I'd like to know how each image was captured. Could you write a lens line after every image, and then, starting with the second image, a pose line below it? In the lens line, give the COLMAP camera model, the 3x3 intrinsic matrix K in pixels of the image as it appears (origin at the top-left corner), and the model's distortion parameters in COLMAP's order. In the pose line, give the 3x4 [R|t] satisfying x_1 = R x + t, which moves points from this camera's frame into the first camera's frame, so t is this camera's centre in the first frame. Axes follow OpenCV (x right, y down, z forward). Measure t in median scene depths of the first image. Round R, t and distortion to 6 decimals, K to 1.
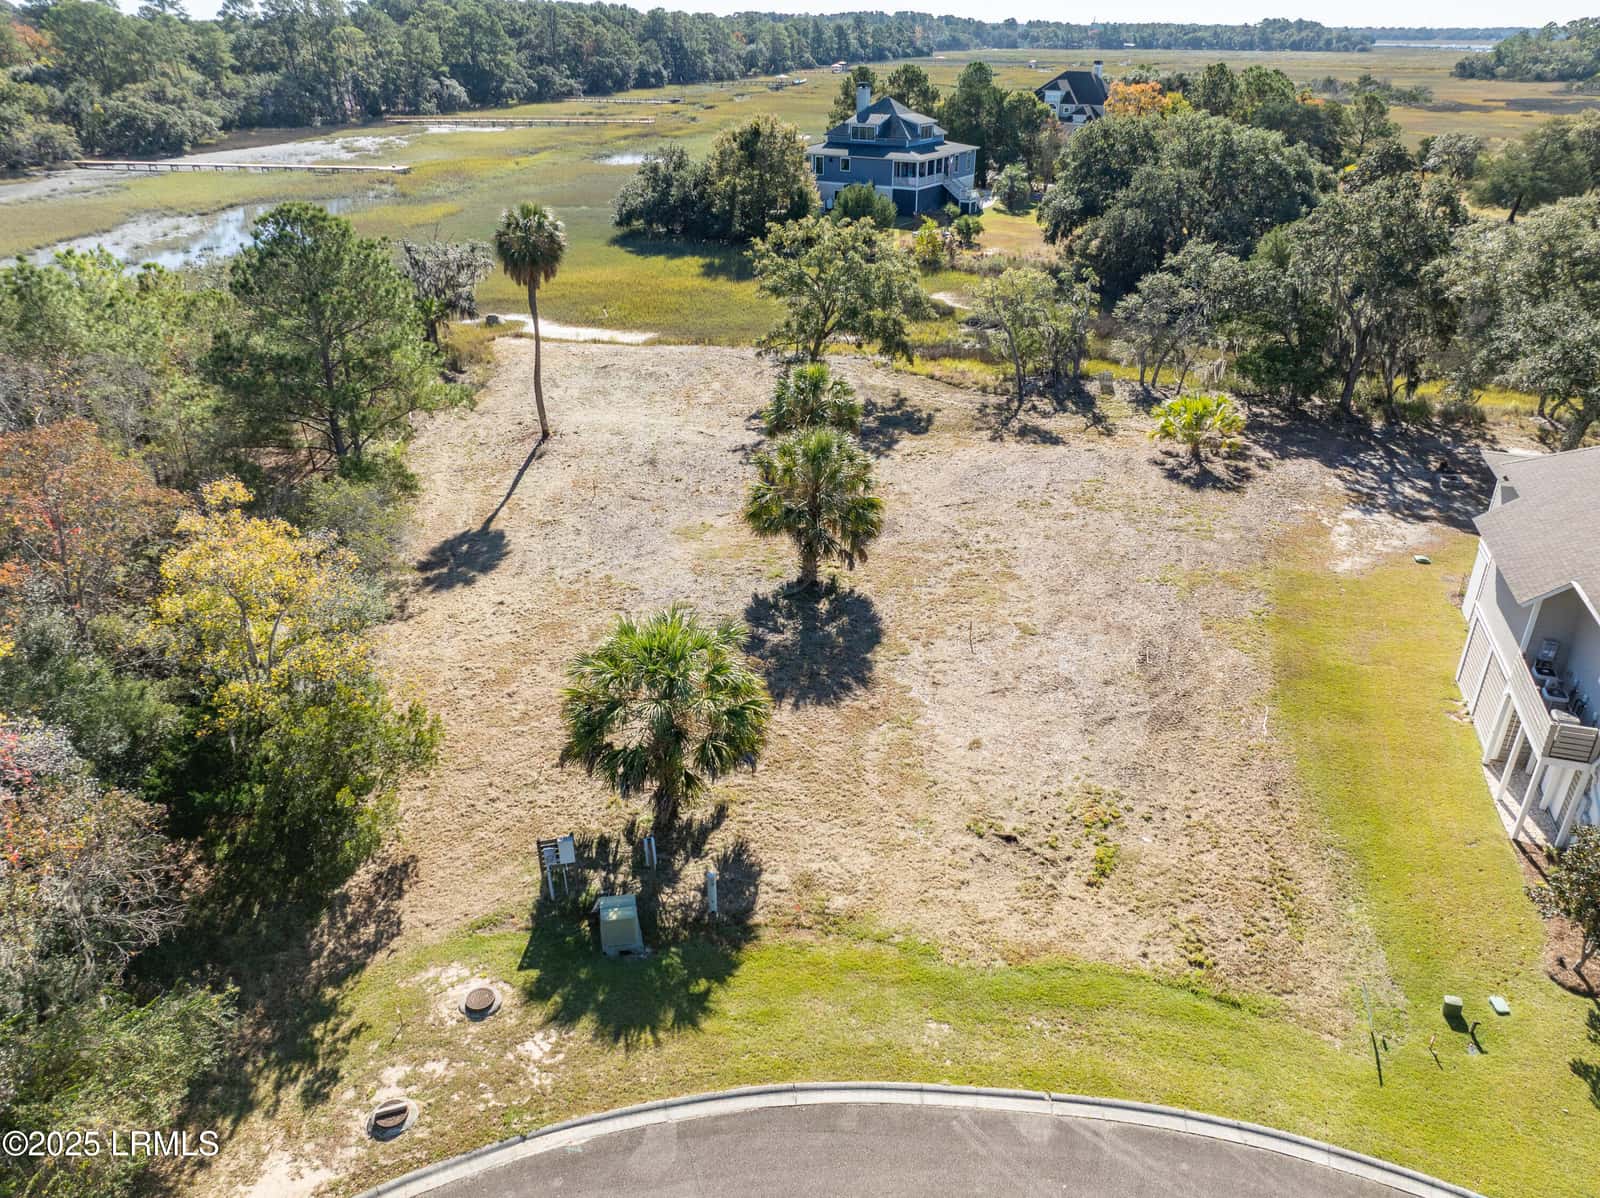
lens RADIAL K [[1134.5, 0, 800.0], [0, 1134.5, 599.0], [0, 0, 1]] dist [-0.052175, 0.025229]
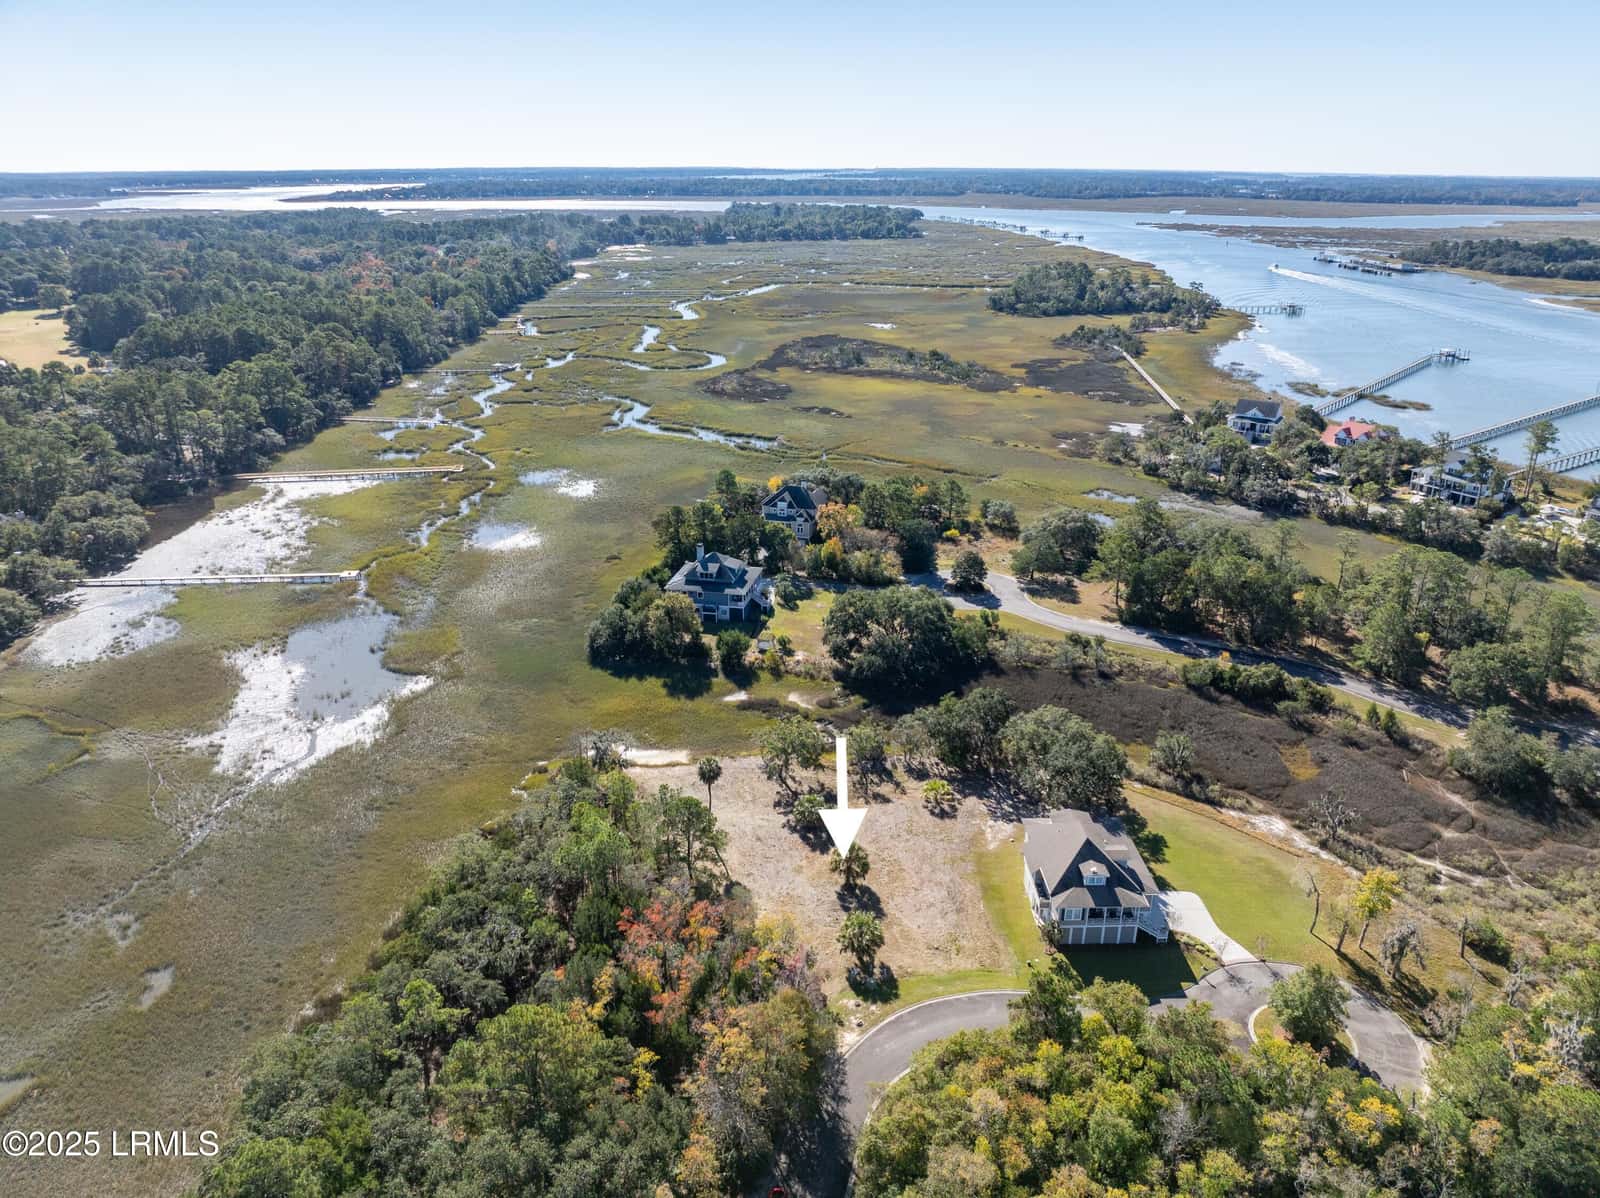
lens RADIAL K [[1116.2, 0, 804.1], [0, 1116.2, 601.8], [0, 0, 1]] dist [-0.049642, 0.021923]
pose [[0.944043, -0.115514, 0.308933, -0.780993], [0.147013, 0.985843, -0.080625, -0.446125], [-0.295246, 0.121530, 0.947660, -1.640317]]
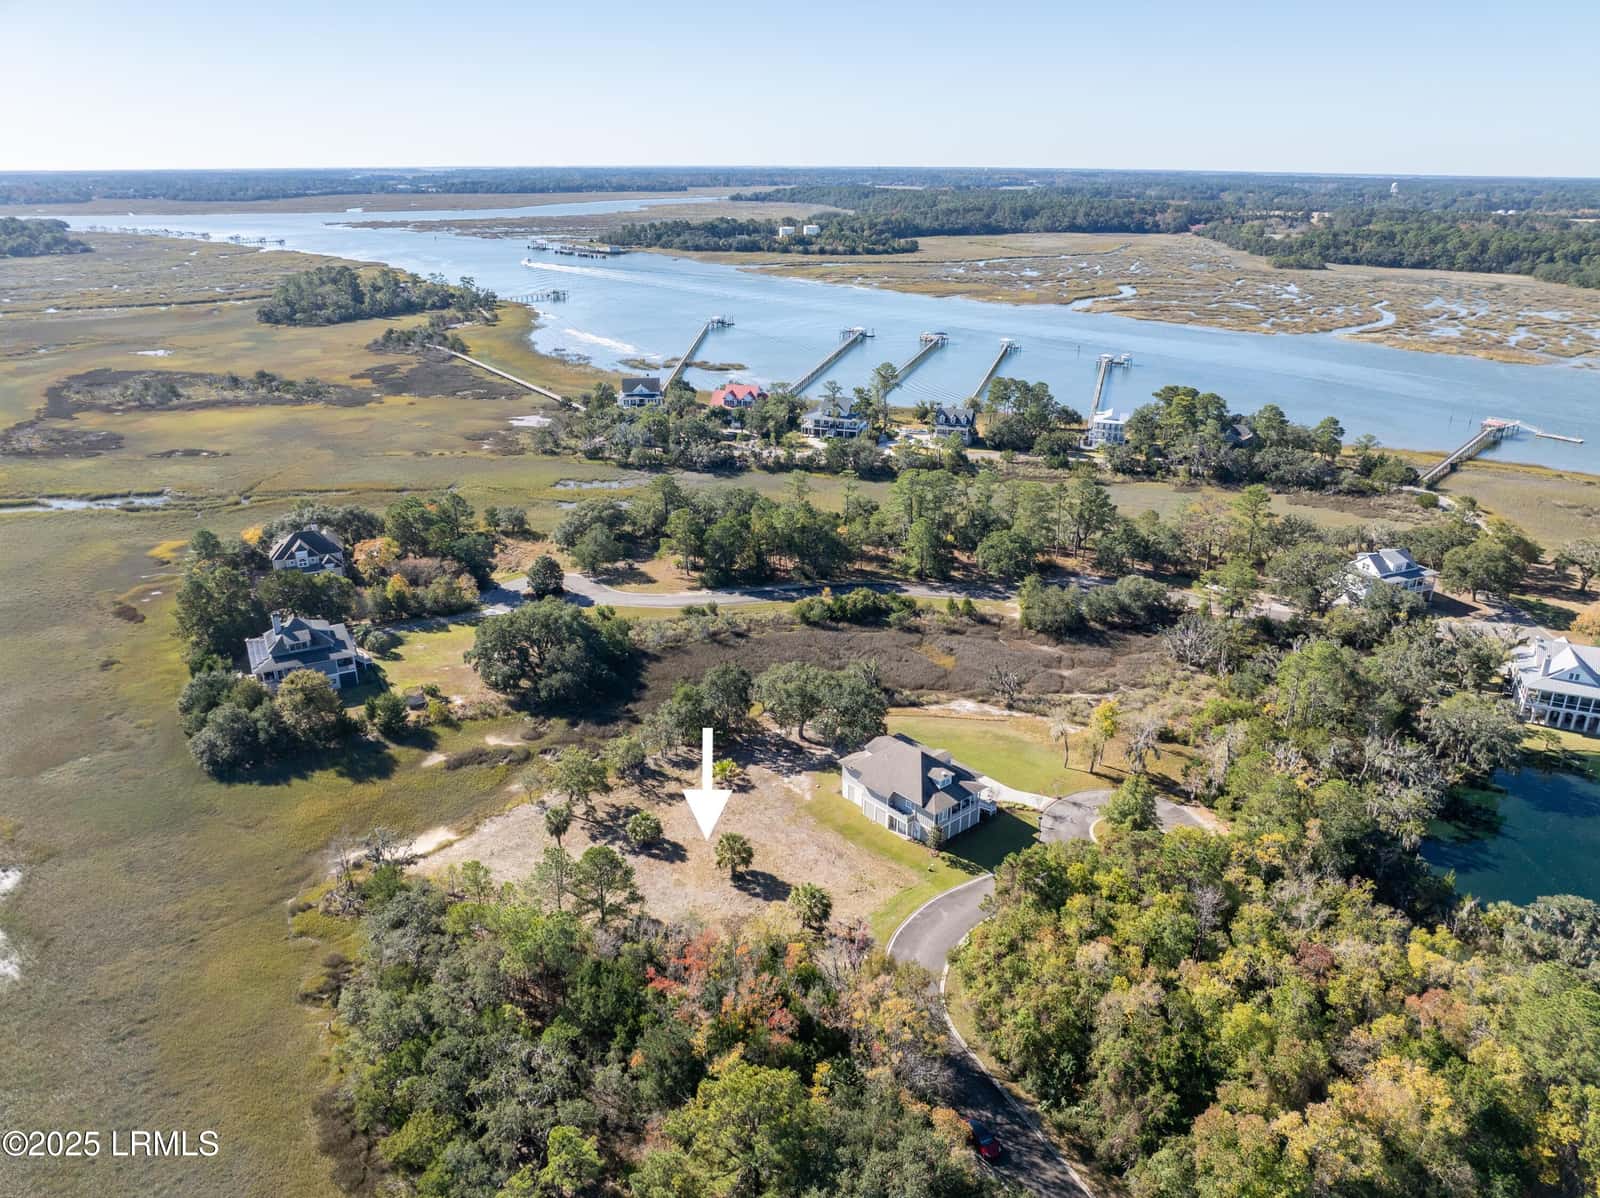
lens RADIAL K [[1116.2, 0, 804.1], [0, 1116.2, 601.8], [0, 0, 1]] dist [-0.049642, 0.021923]
pose [[0.512875, -0.310792, 0.800229, -1.738284], [0.391406, 0.914295, 0.104237, -0.778296], [-0.764042, 0.259754, 0.590565, -1.008580]]
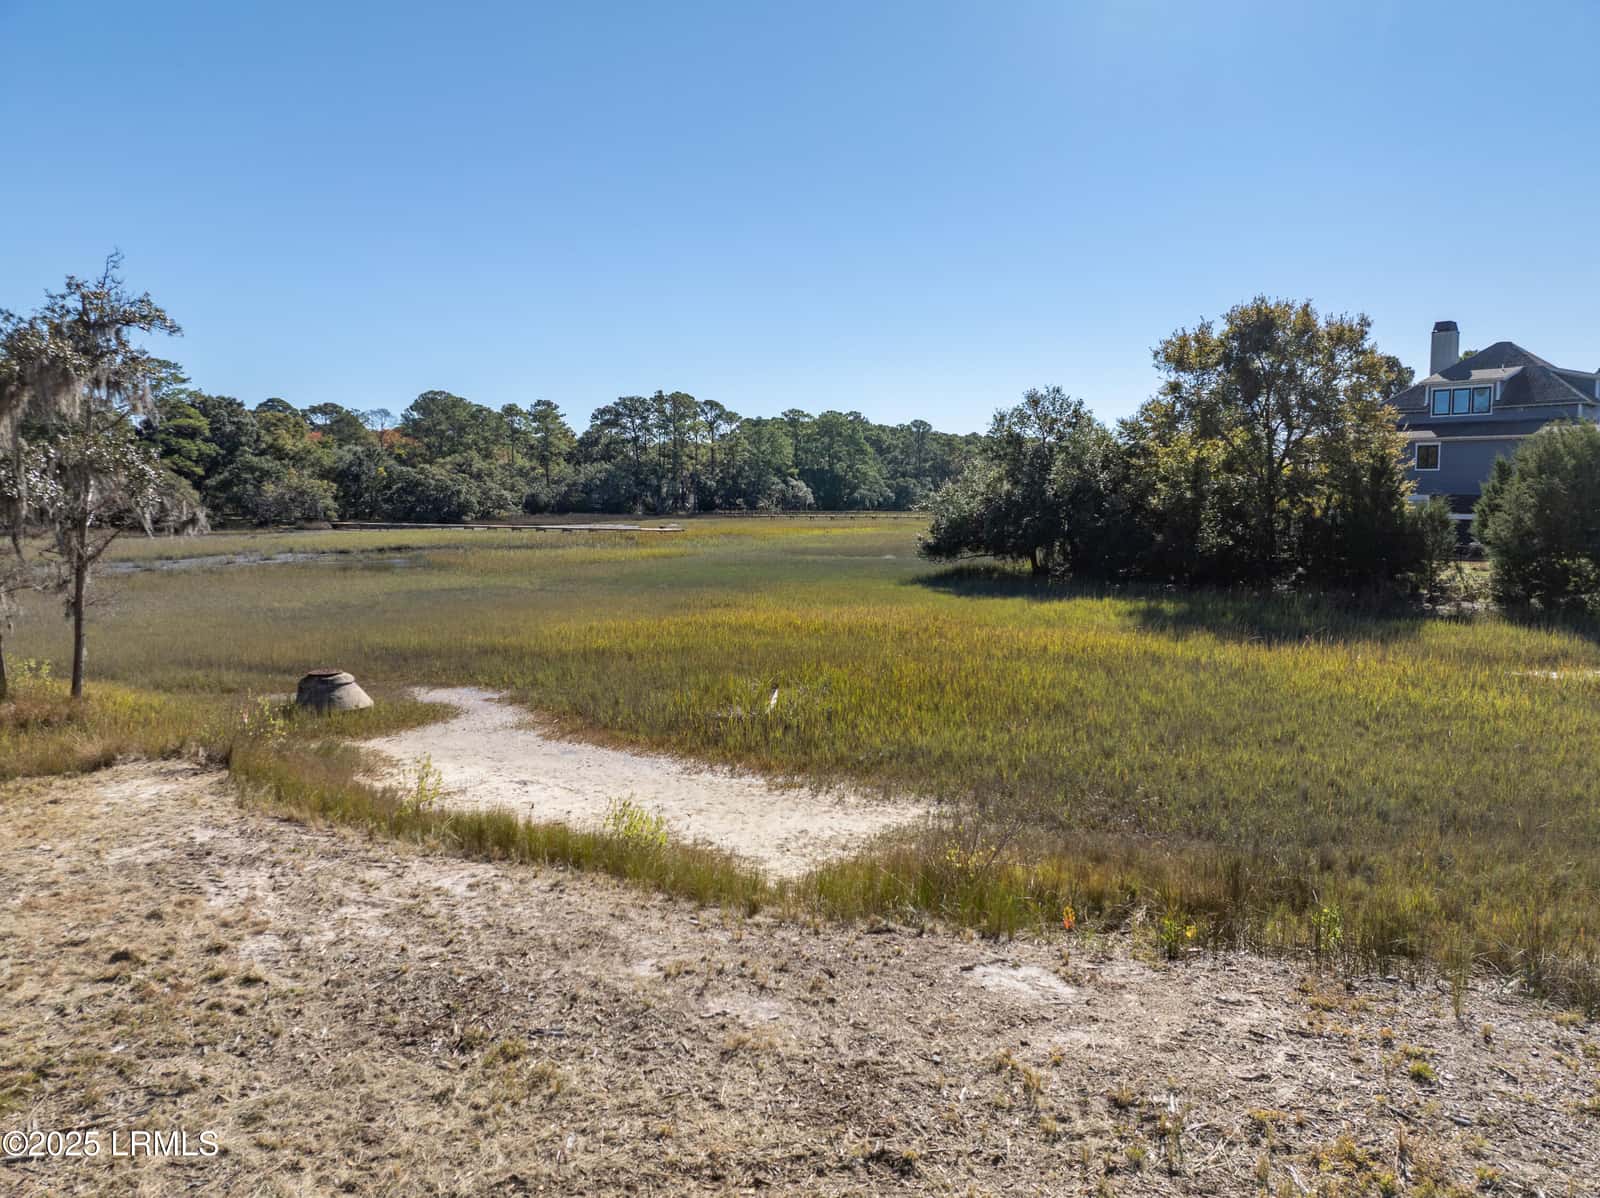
lens RADIAL K [[1134.5, 0, 800.0], [0, 1134.5, 599.0], [0, 0, 1]] dist [-0.052175, 0.025229]
pose [[0.951167, 0.028047, -0.307399, -0.137106], [-0.140480, 0.926086, -0.350185, -0.286667], [0.274857, 0.376268, 0.884803, 1.177569]]
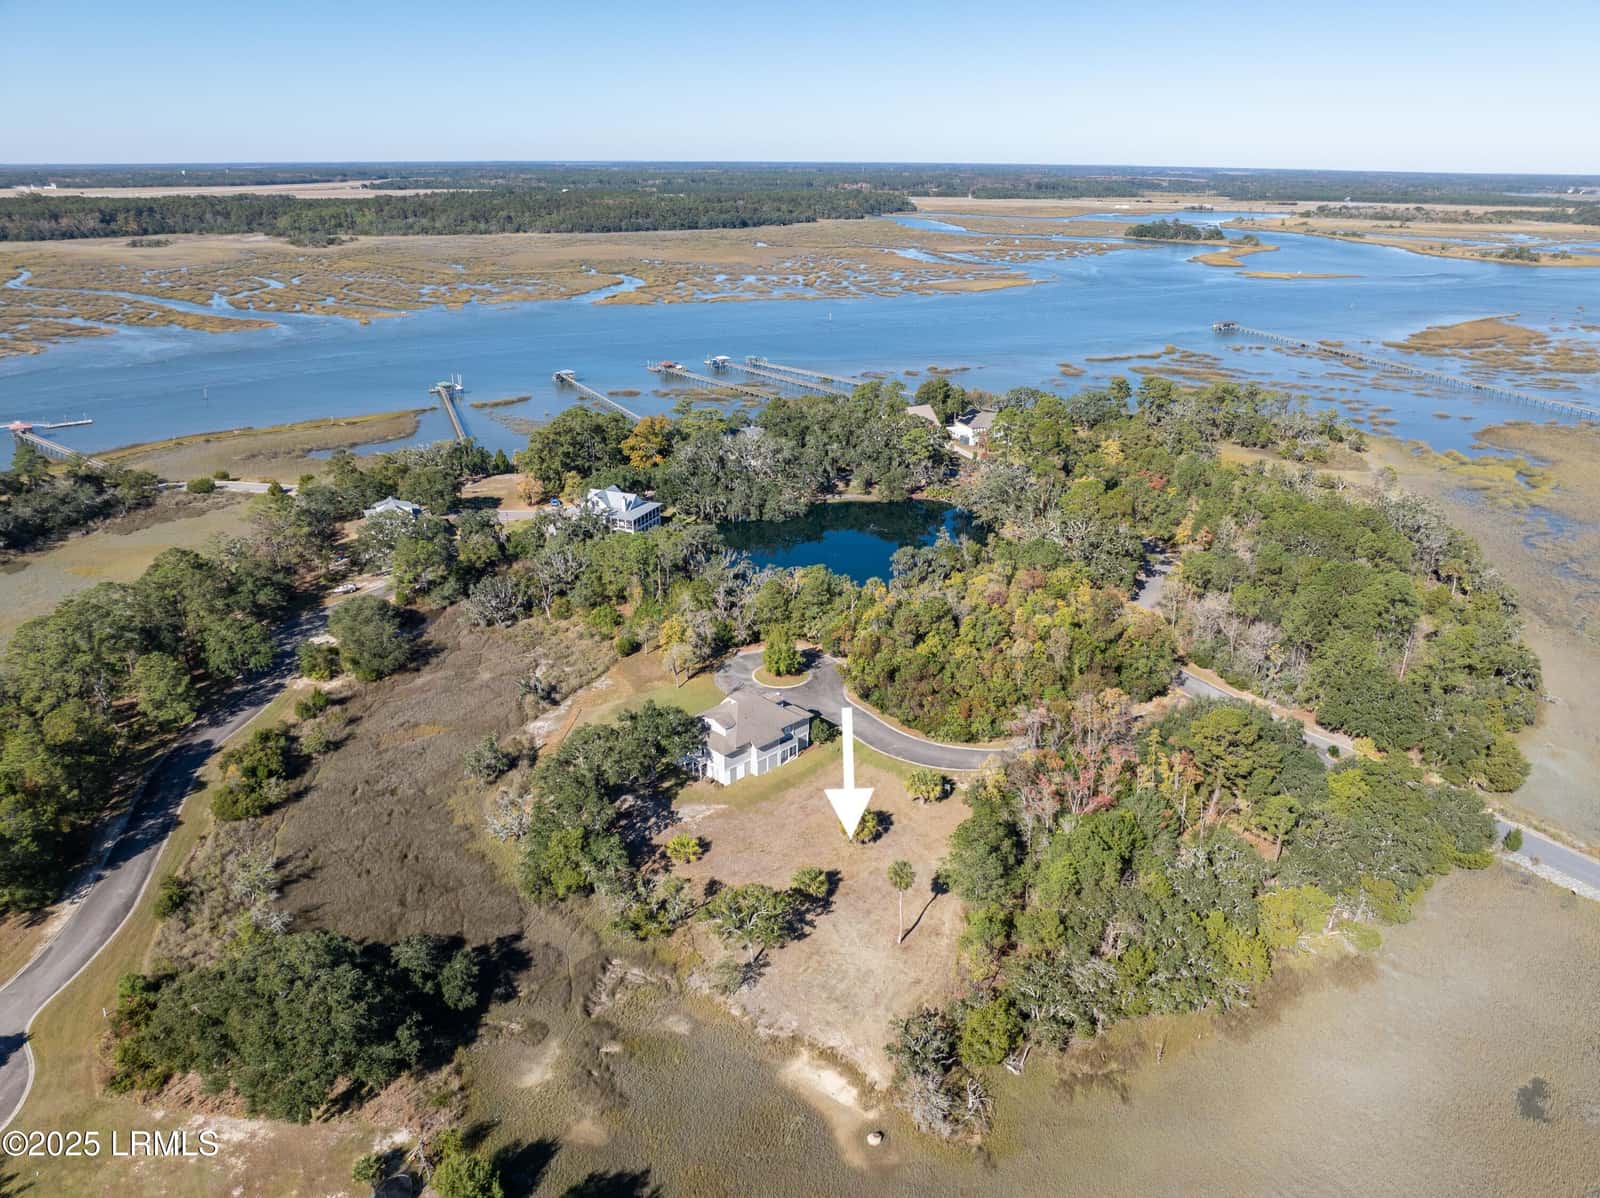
lens RADIAL K [[1116.2, 0, 804.1], [0, 1116.2, 601.8], [0, 0, 1]] dist [-0.049642, 0.021923]
pose [[-0.885154, -0.178808, 0.429569, -0.940518], [0.205001, 0.678916, 0.705016, -2.356174], [-0.417704, 0.712110, -0.564290, 1.942029]]
